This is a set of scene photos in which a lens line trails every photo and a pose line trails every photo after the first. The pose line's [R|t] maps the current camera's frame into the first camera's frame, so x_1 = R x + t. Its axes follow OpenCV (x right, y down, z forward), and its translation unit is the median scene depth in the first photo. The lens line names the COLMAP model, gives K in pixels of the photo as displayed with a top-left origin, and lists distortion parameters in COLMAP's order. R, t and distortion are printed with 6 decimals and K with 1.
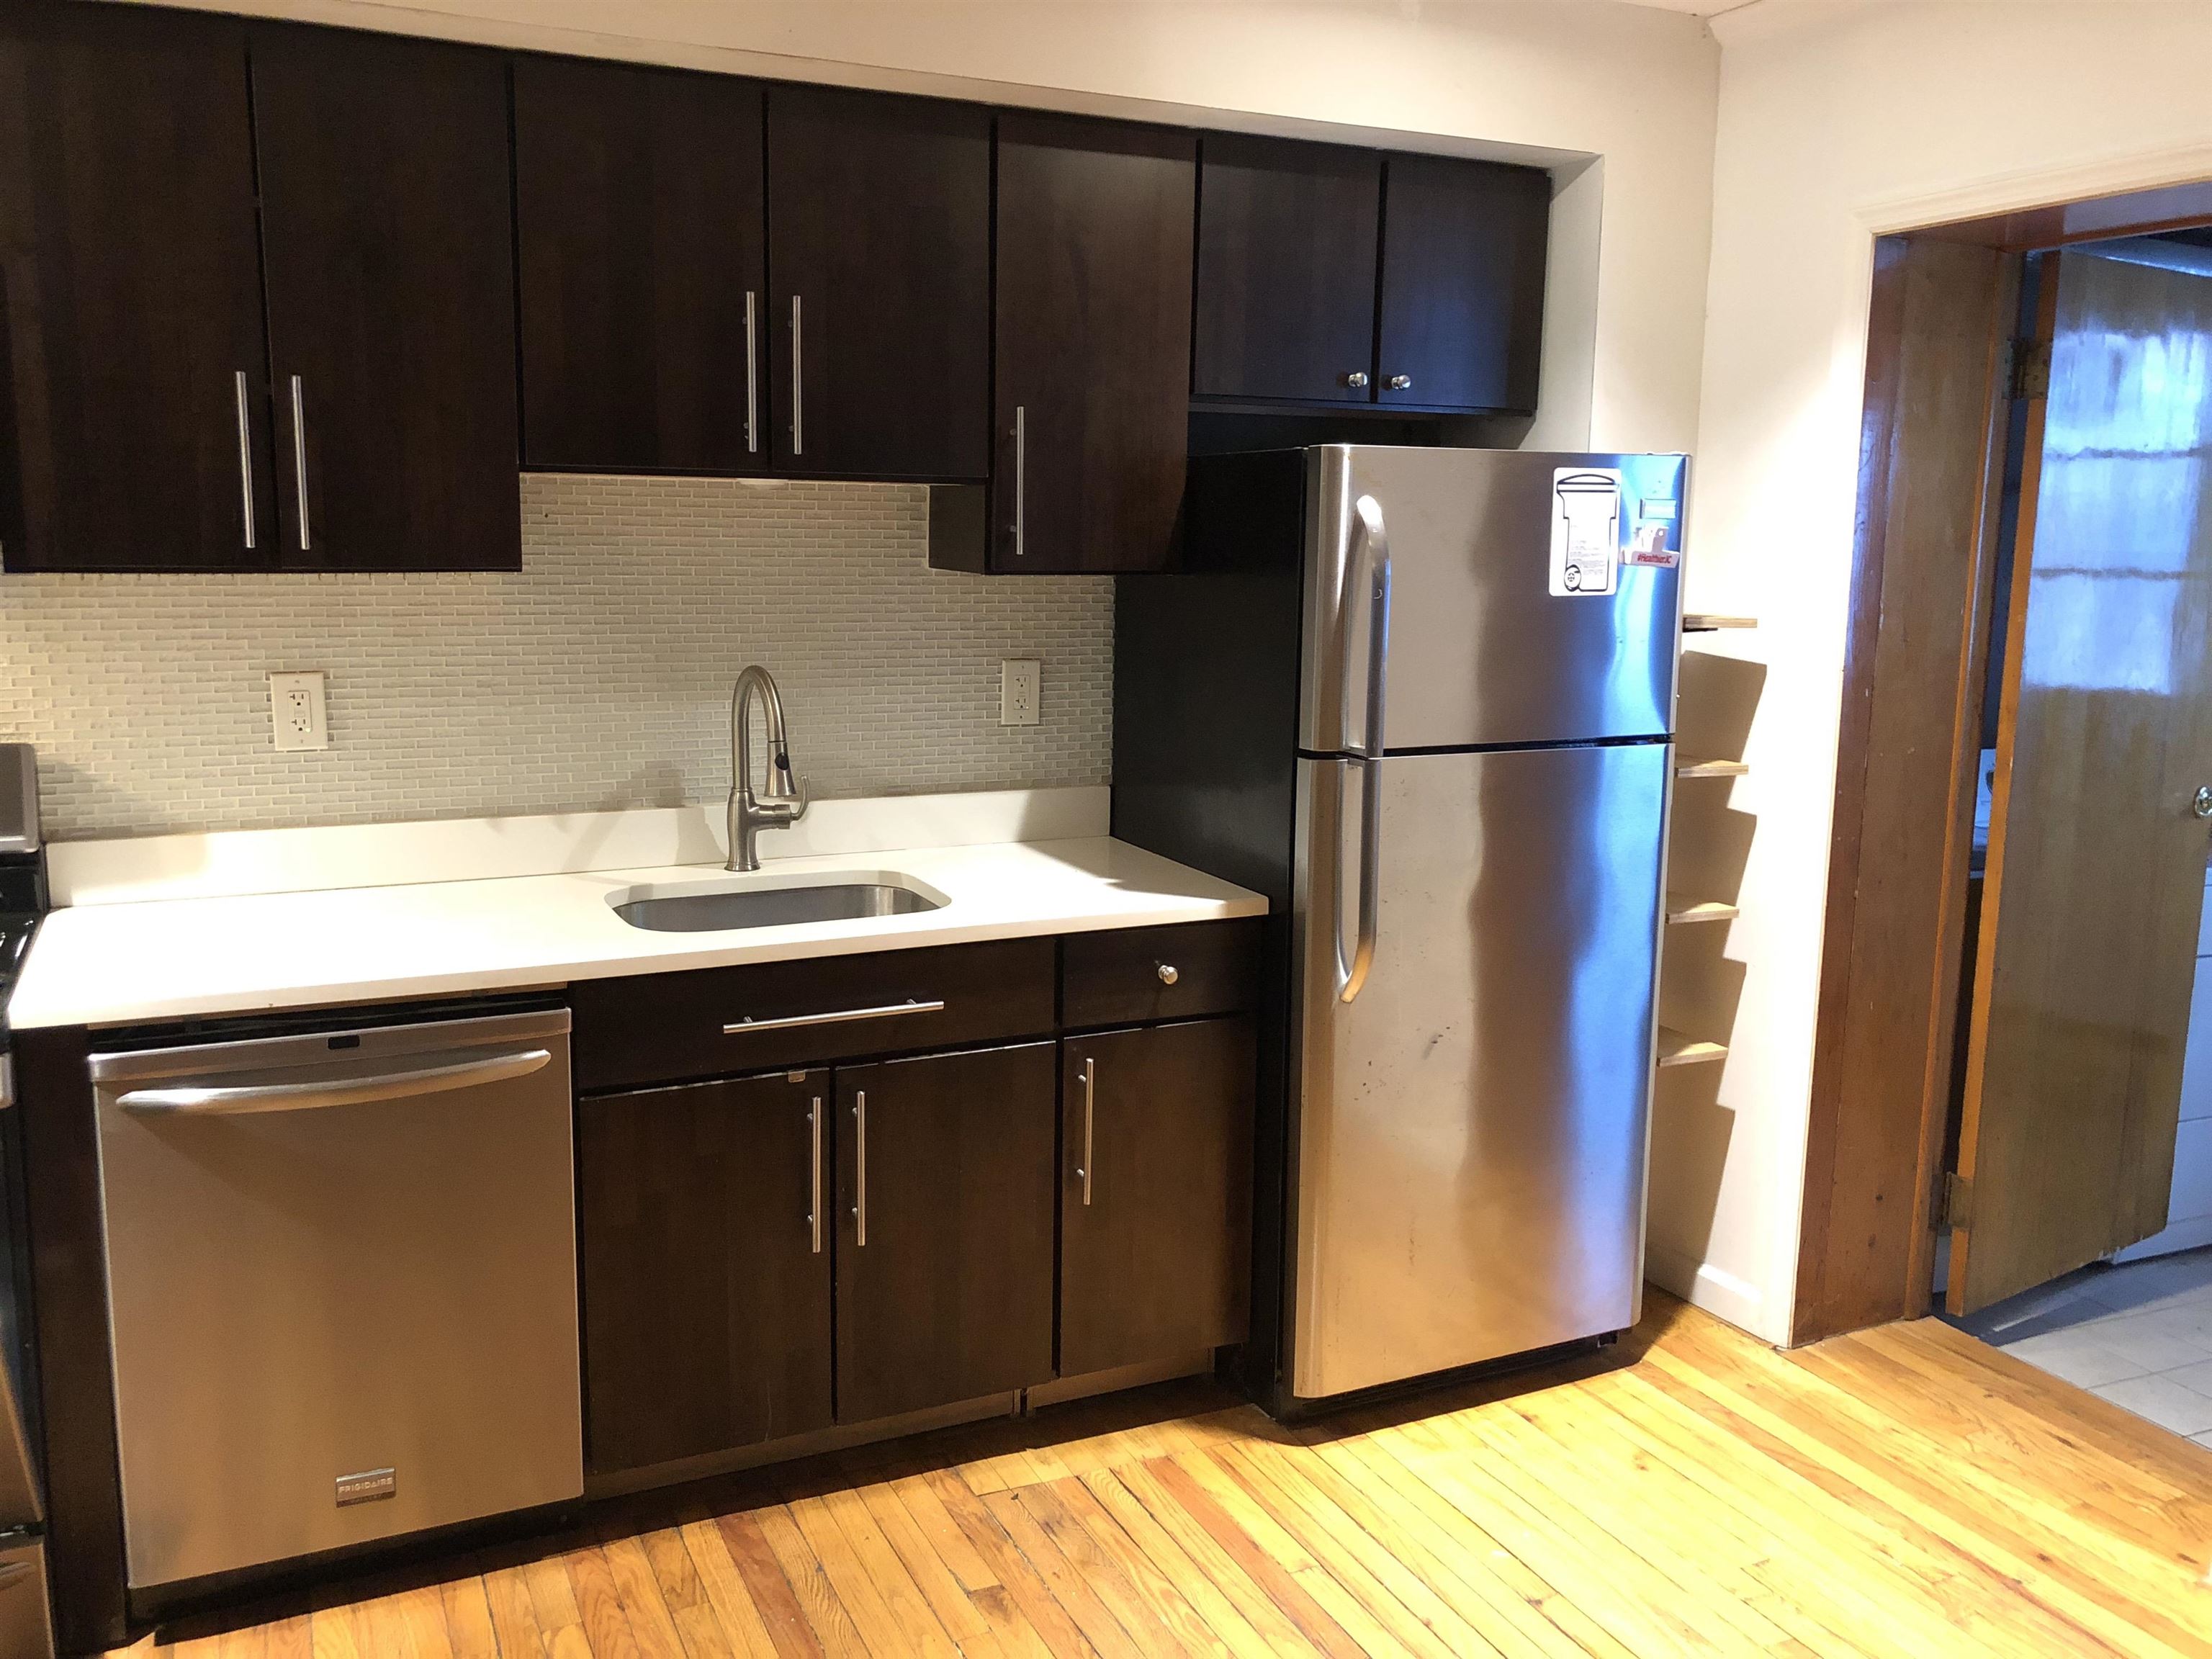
lens RADIAL K [[1852.6, 0, 1084.8], [0, 1852.6, 815.3], [0, 0, 1]] dist [0.074300, -0.120294]
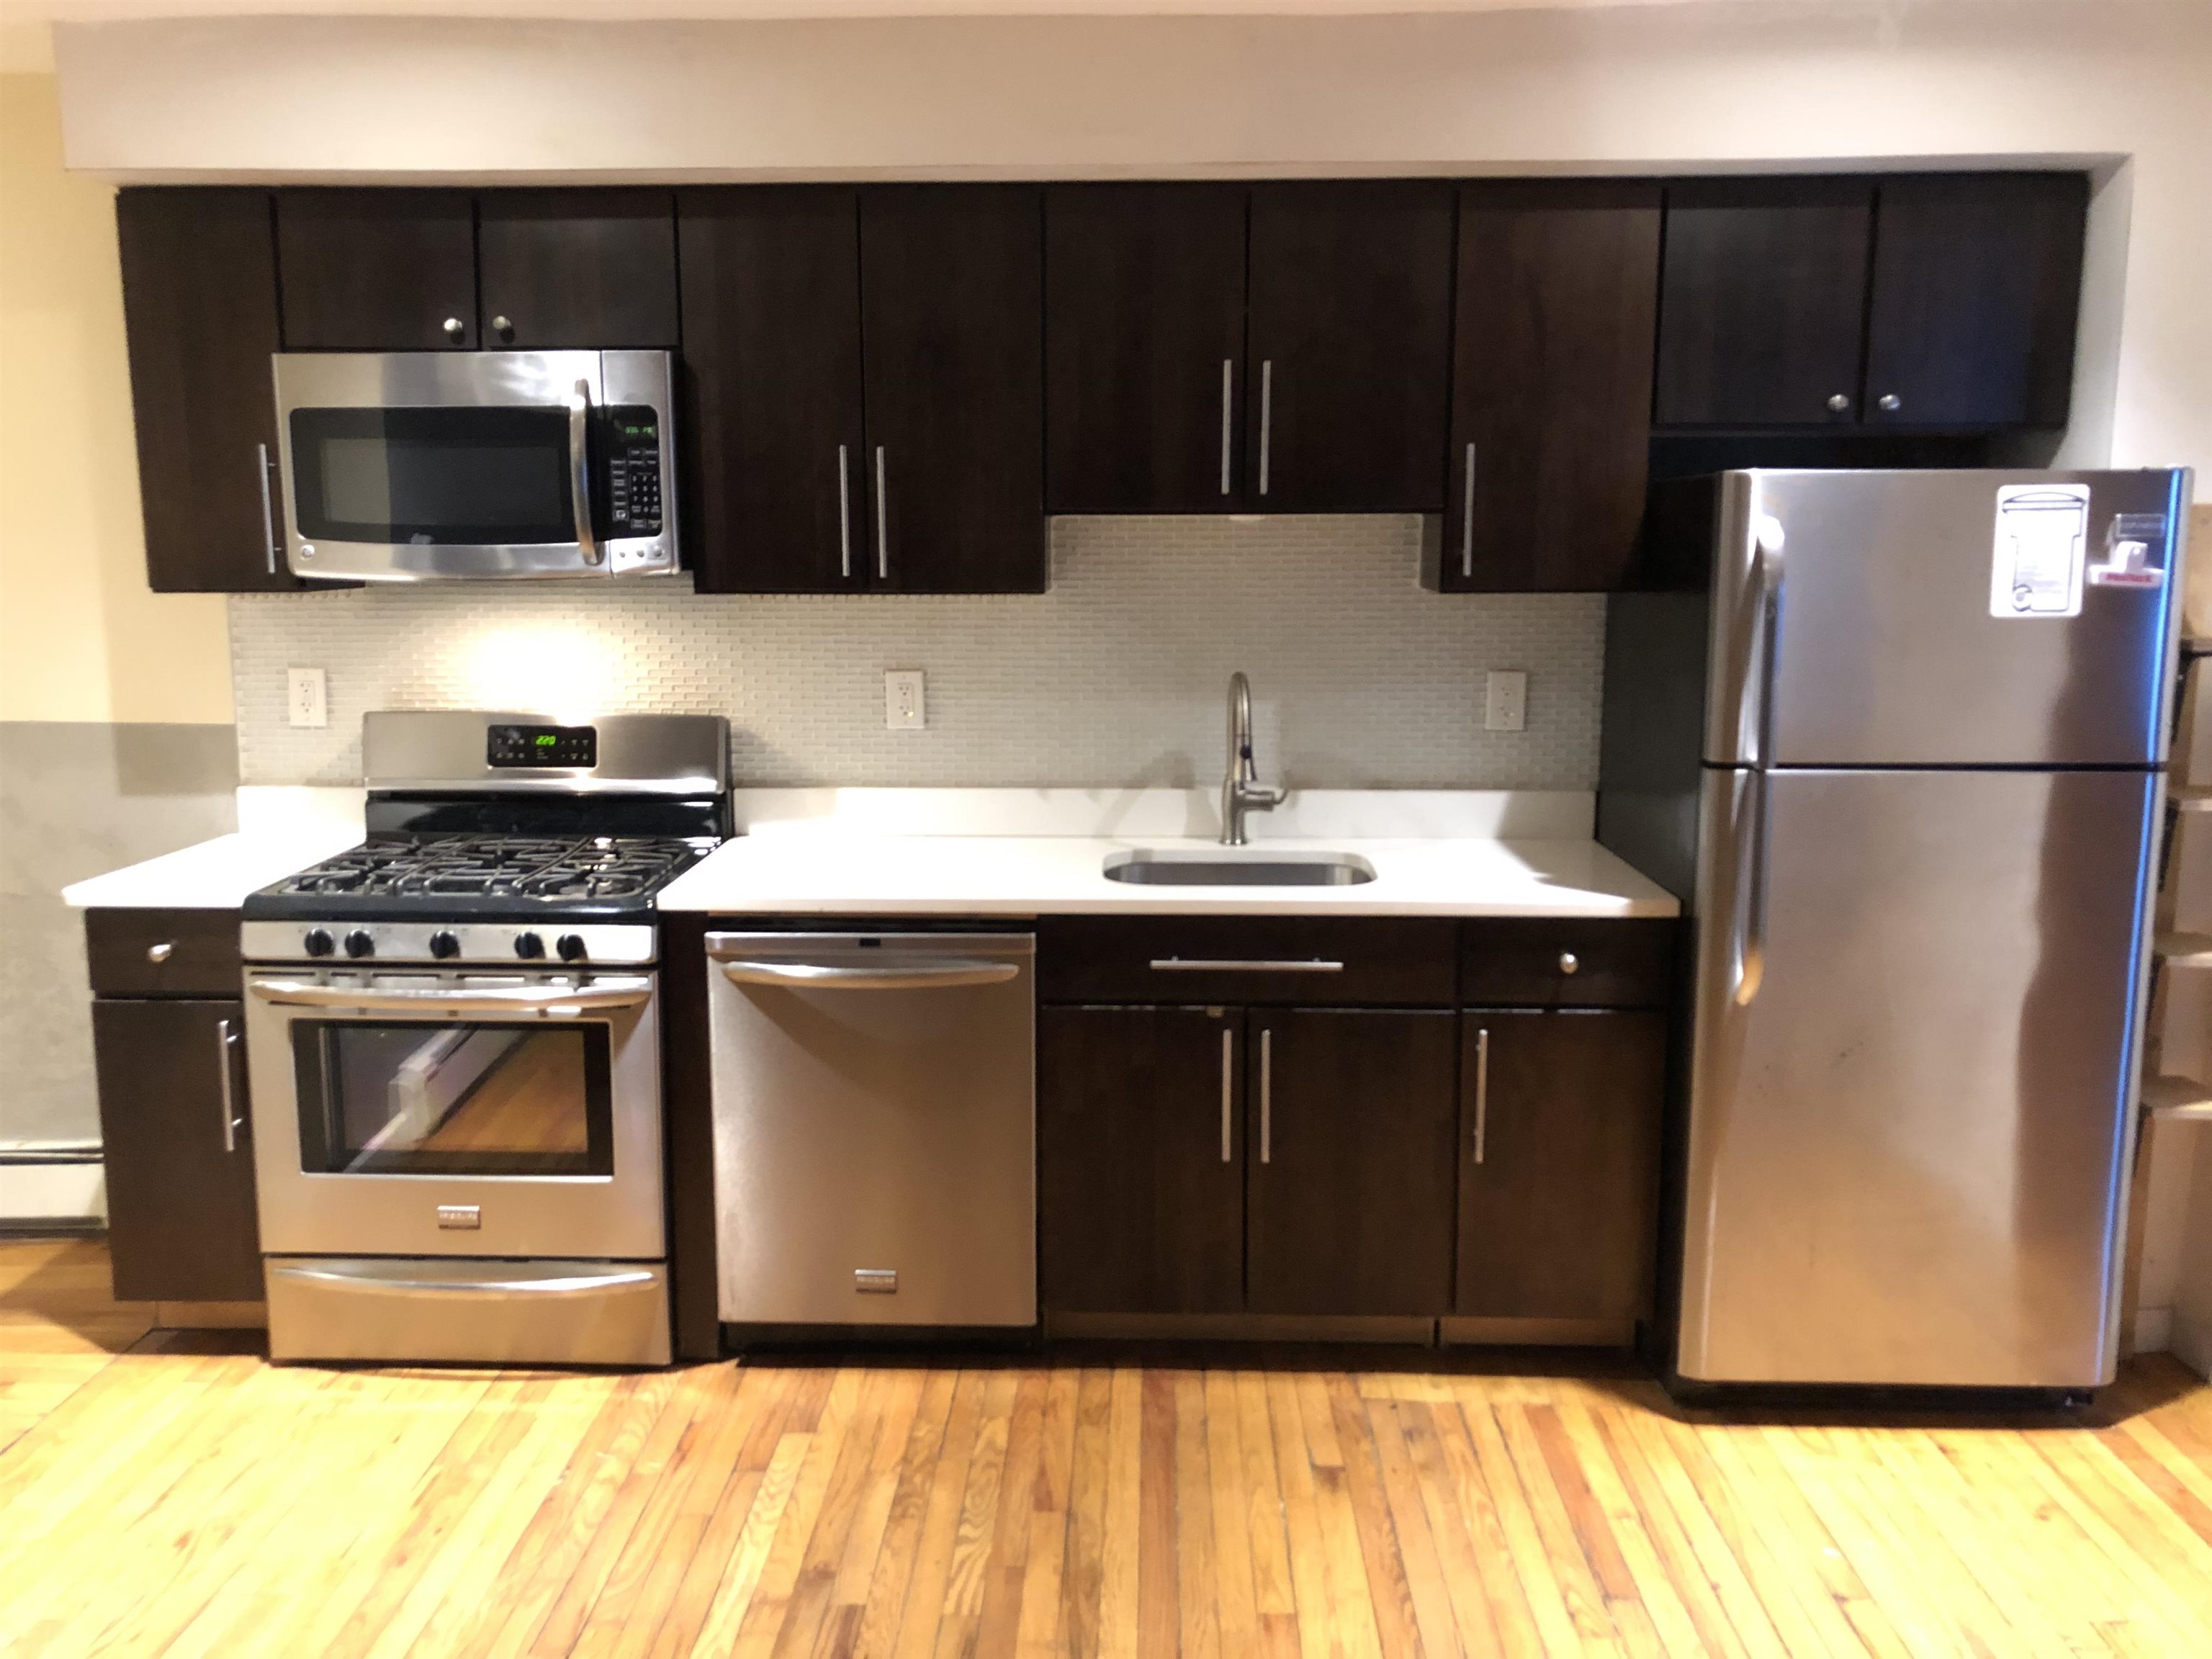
lens RADIAL K [[1864.4, 0, 1102.5], [0, 1864.4, 811.0], [0, 0, 1]] dist [0.104295, -0.083674]
pose [[0.895299, 0.053660, -0.442223, 0.287170], [-0.059512, 0.998227, 0.000641, 0.013564], [0.441473, 0.025744, 0.896905, -0.112556]]
